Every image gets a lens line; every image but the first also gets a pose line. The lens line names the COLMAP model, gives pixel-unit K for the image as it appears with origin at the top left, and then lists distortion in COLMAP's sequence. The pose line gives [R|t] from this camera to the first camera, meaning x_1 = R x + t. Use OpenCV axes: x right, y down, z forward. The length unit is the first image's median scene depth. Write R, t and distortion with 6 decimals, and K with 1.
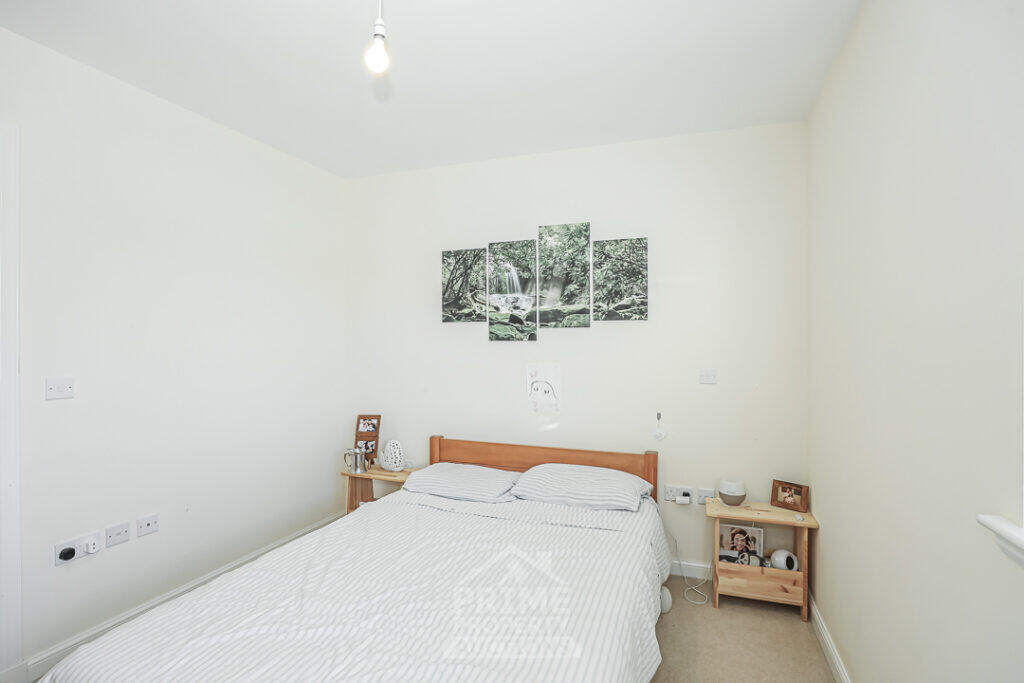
lens RADIAL K [[494.7, 0, 515.4], [0, 494.7, 341.4], [0, 0, 1]] dist [-0.013500, 0.006243]
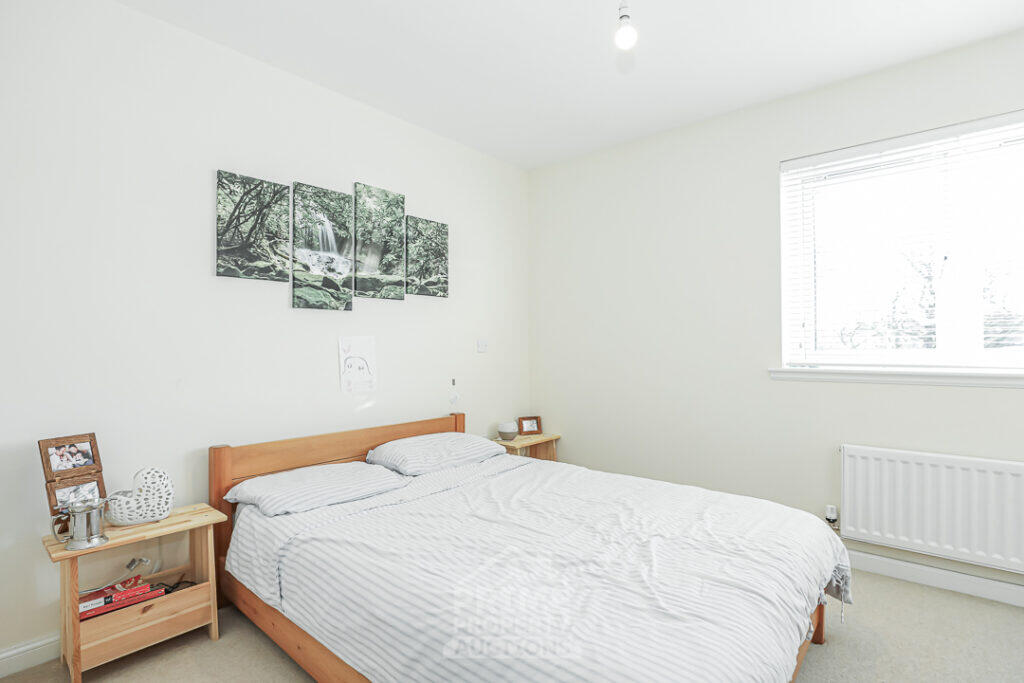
lens RADIAL K [[494.7, 0, 515.5], [0, 494.7, 343.8], [0, 0, 1]] dist [-0.013500, 0.006243]
pose [[0.349048, -0.000314, 0.937105, -0.677148], [0.001222, 0.999999, -0.000120, 0.057881], [-0.937104, 0.001186, 0.349049, 0.419015]]
